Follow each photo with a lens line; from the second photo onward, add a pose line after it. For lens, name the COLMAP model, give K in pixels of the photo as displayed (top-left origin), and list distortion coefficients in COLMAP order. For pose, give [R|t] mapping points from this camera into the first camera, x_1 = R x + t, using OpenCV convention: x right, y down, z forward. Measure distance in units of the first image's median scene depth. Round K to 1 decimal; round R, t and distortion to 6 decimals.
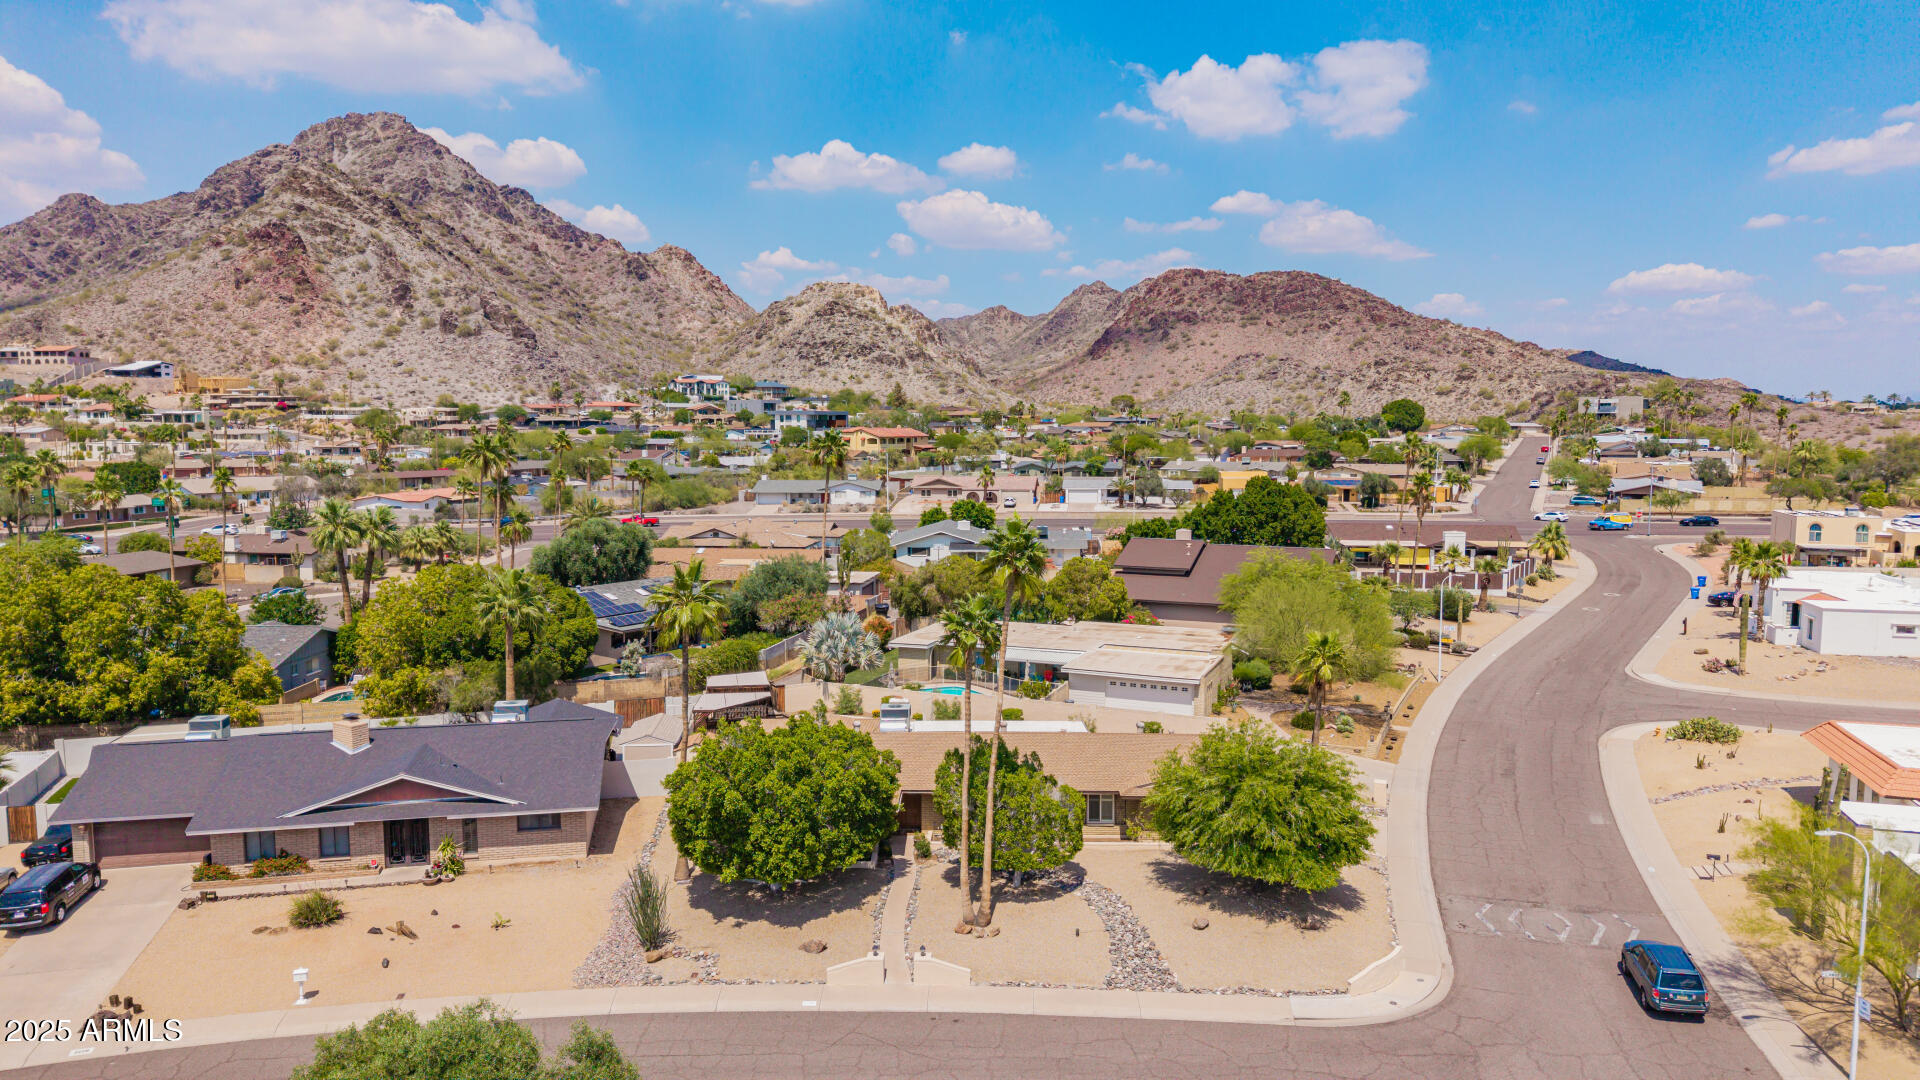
lens RADIAL K [[1279.8, 0, 962.8], [0, 1279.8, 550.5], [0, 0, 1]] dist [0.030974, -0.033258]
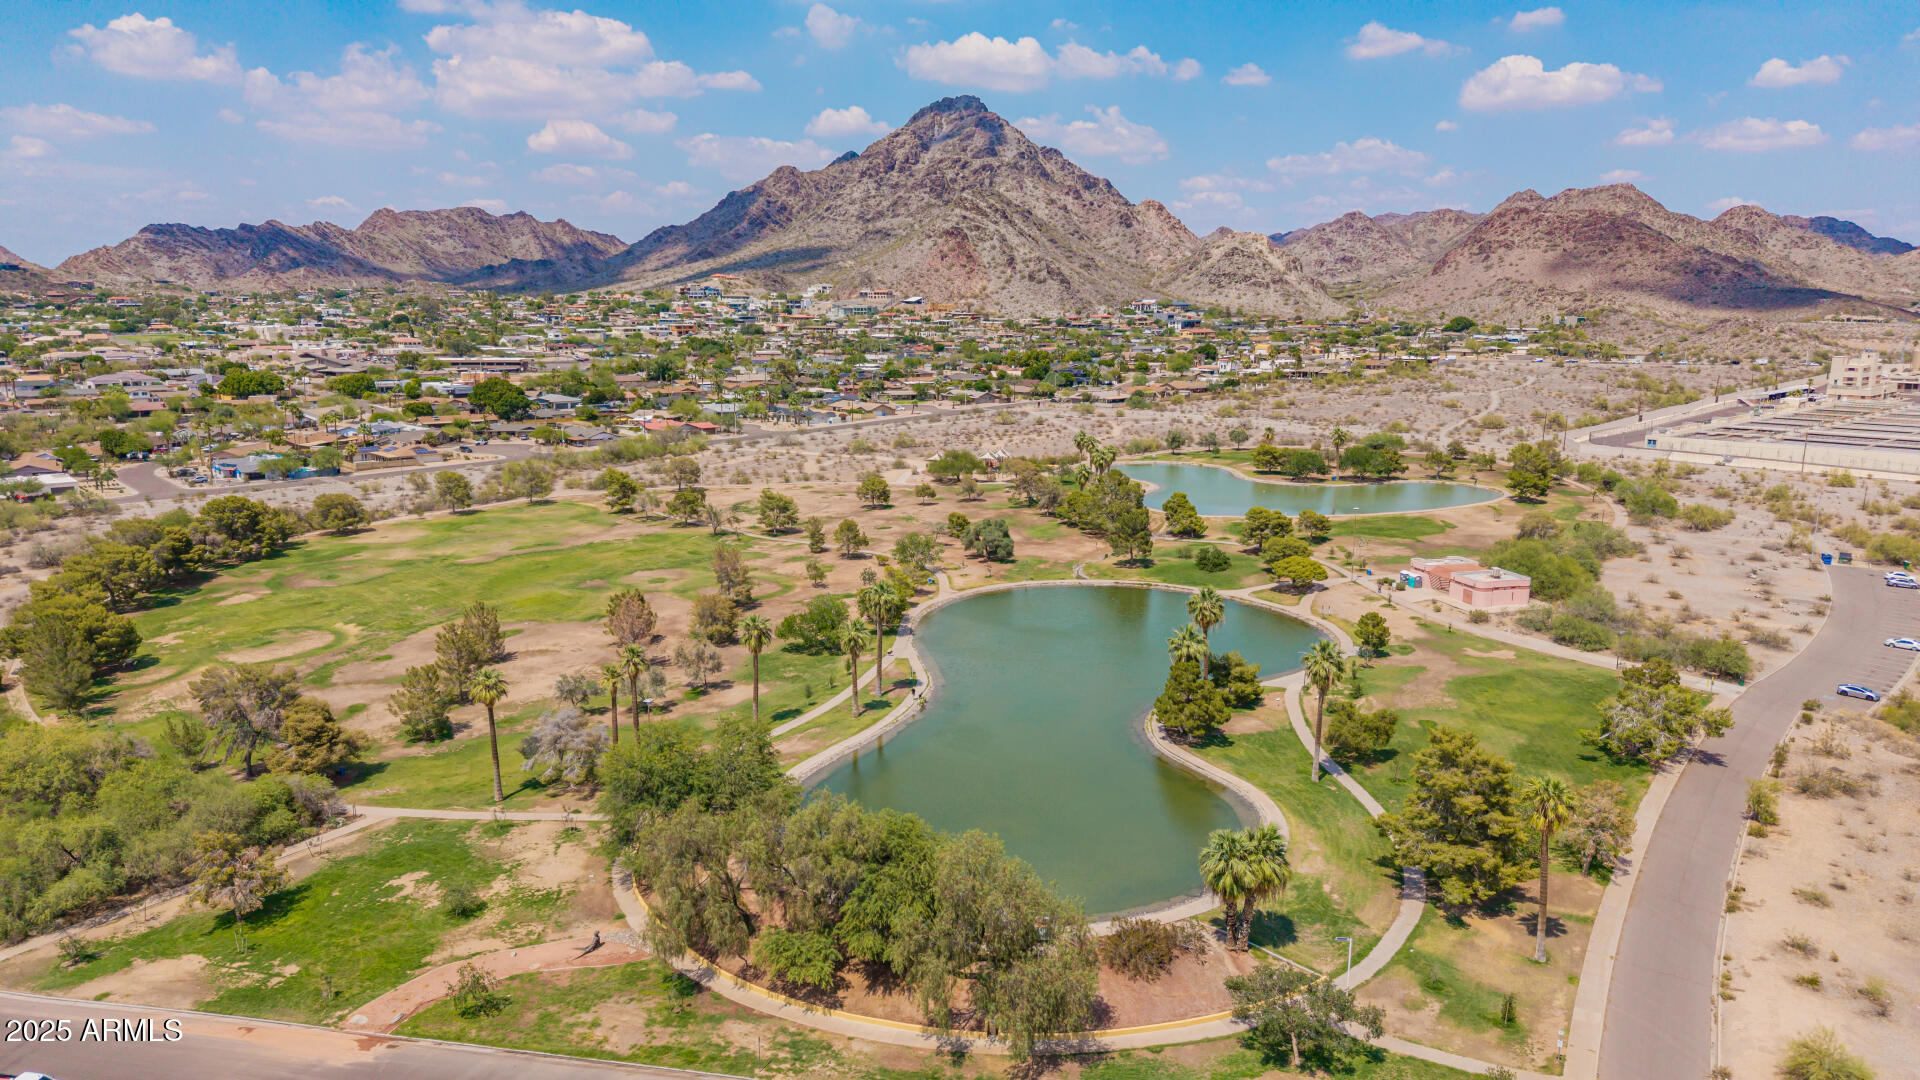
lens RADIAL K [[1279.8, 0, 914.5], [0, 1279.8, 562.1], [0, 0, 1]] dist [0.030974, -0.033258]
pose [[0.915259, 0.083625, -0.394090, 0.292320], [-0.044575, 0.993234, 0.107238, 0.074149], [0.400392, -0.080584, 0.912794, -1.023904]]
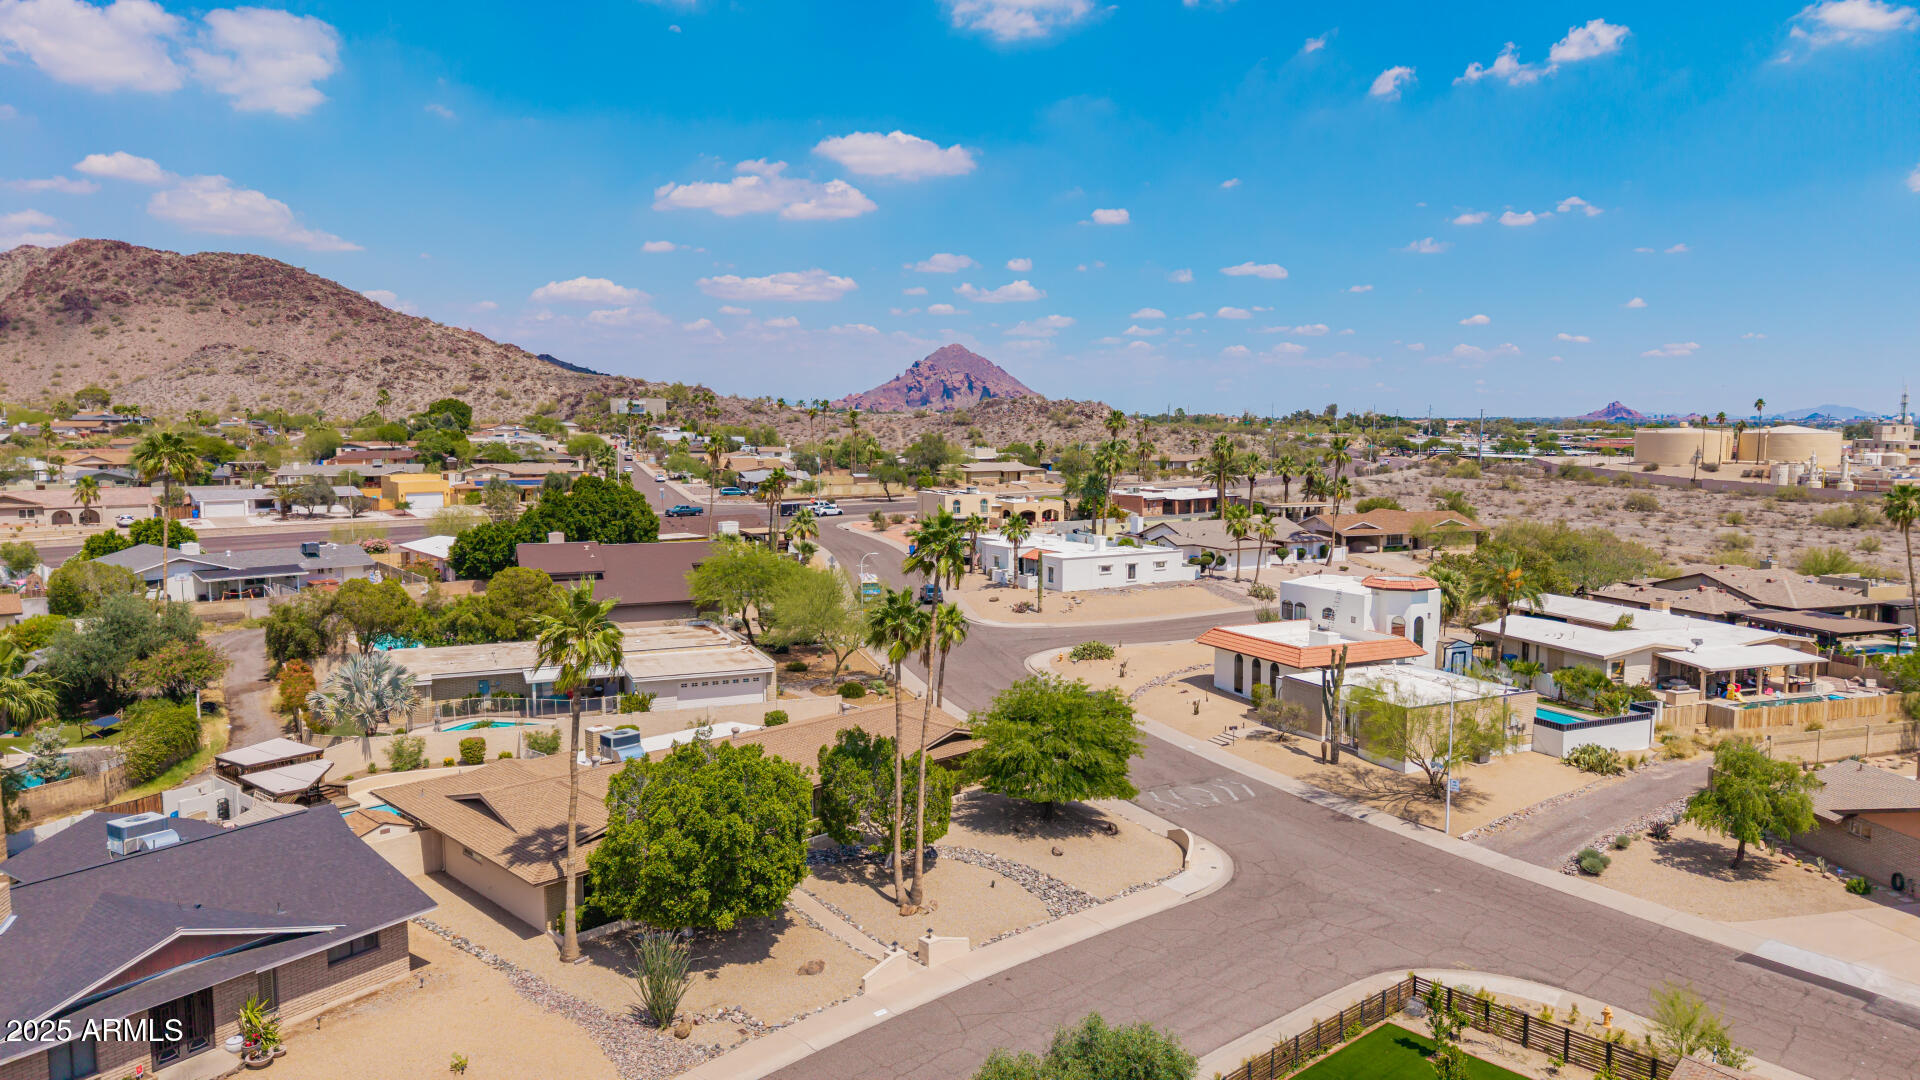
lens RADIAL K [[1279.8, 0, 960.1], [0, 1279.8, 556.3], [0, 0, 1]] dist [0.030974, -0.033258]
pose [[0.713156, -0.076637, 0.696804, -0.055980], [0.073474, 0.996703, 0.034422, -0.001856], [-0.697144, 0.026649, 0.716435, 0.018711]]
